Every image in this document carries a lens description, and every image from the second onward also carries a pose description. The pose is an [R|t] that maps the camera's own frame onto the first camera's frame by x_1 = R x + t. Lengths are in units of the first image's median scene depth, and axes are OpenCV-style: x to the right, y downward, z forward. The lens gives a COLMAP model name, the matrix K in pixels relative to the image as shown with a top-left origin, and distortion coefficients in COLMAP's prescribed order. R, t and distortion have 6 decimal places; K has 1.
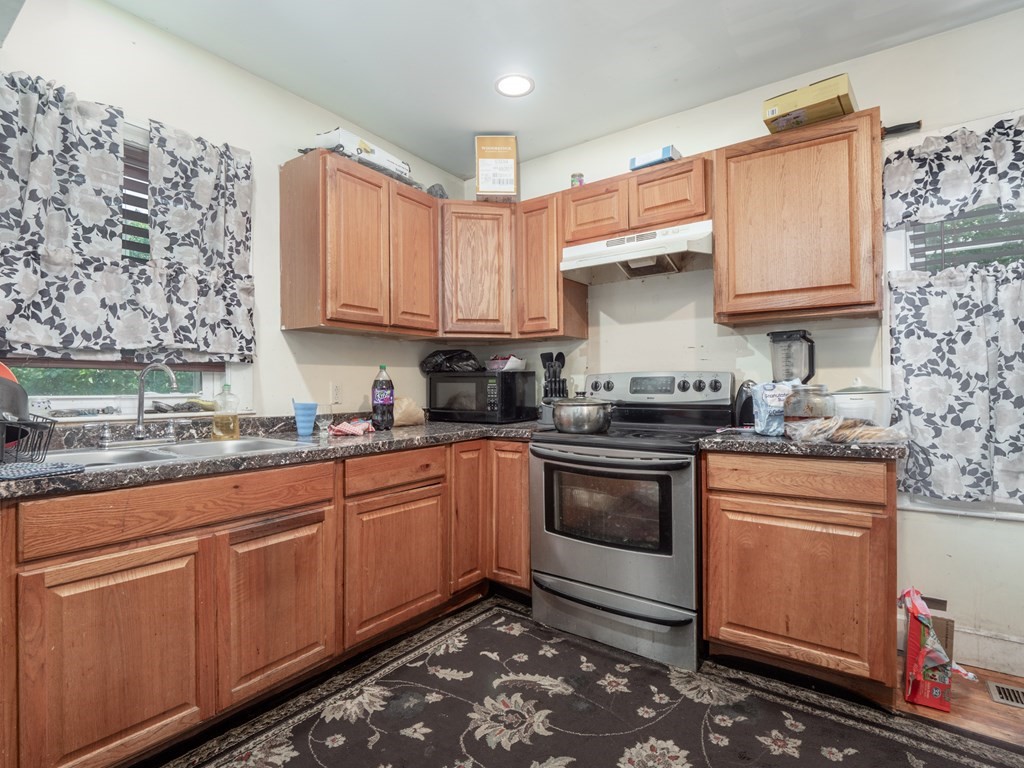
lens RADIAL K [[518.4, 0, 505.3], [0, 518.4, 384.3], [0, 0, 1]] dist [-0.009962, 0.000260]
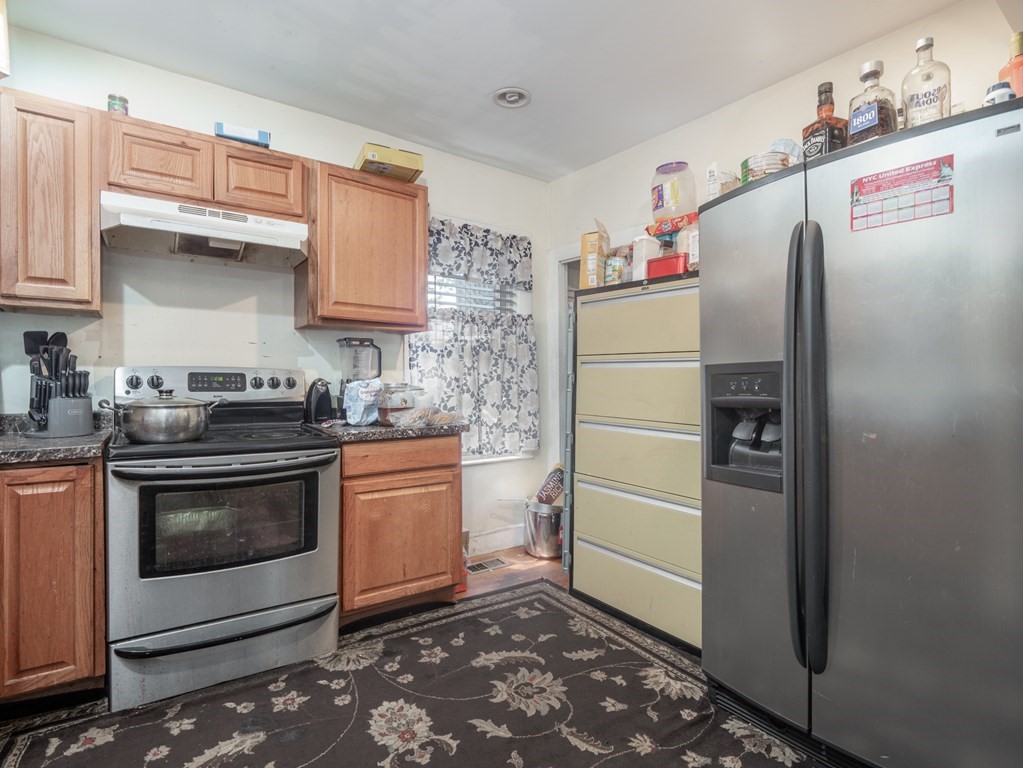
lens RADIAL K [[517.9, 0, 504.0], [0, 517.9, 385.0], [0, 0, 1]] dist [-0.009962, 0.000260]
pose [[0.320460, 0.004683, 0.947251, -0.523742], [-0.011182, 0.999937, -0.001160, 0.003348], [-0.947196, -0.010220, 0.320492, 0.322590]]
